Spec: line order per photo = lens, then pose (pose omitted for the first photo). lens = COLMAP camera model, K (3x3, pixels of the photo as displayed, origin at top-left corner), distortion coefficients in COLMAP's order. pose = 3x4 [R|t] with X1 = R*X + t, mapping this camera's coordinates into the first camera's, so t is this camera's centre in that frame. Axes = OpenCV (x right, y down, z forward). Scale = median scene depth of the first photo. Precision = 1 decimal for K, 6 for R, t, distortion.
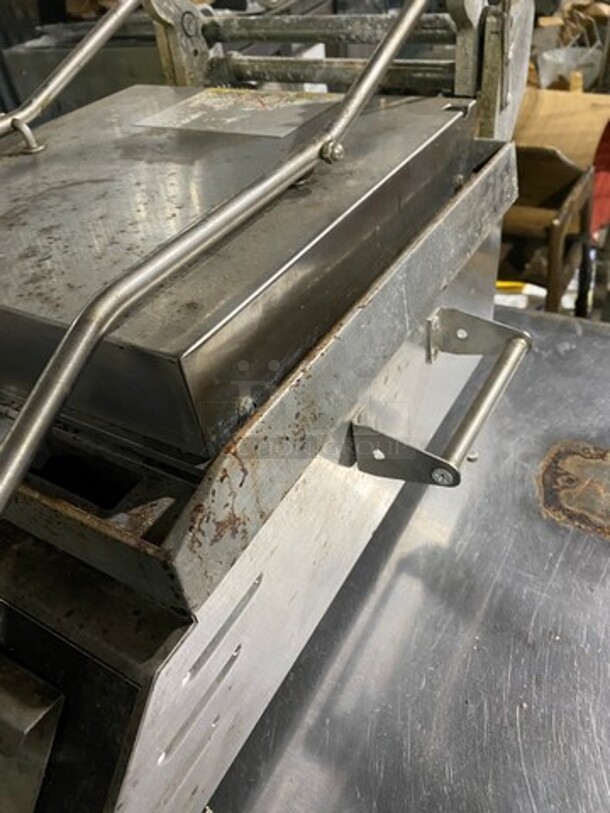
lens RADIAL K [[616.0, 0, 305.0], [0, 616.0, 406.5], [0, 0, 1]] dist [-0.000978, -0.015054]
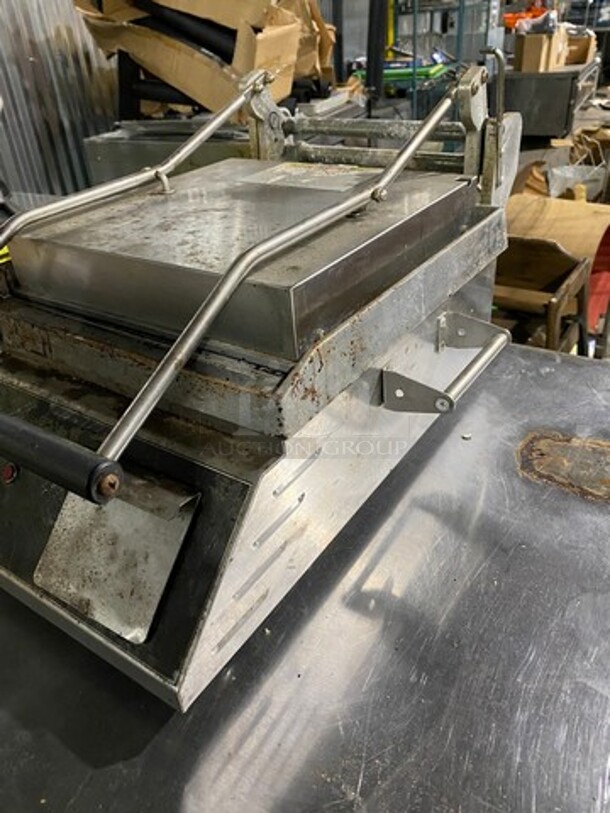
lens RADIAL K [[634.0, 0, 289.8], [0, 634.0, 404.3], [0, 0, 1]] dist [-0.009154, 0.010175]
pose [[0.996640, 0.071701, -0.039584, -0.058113], [-0.077004, 0.984958, -0.154687, 0.265625], [0.027897, 0.157216, 0.987170, -0.361182]]
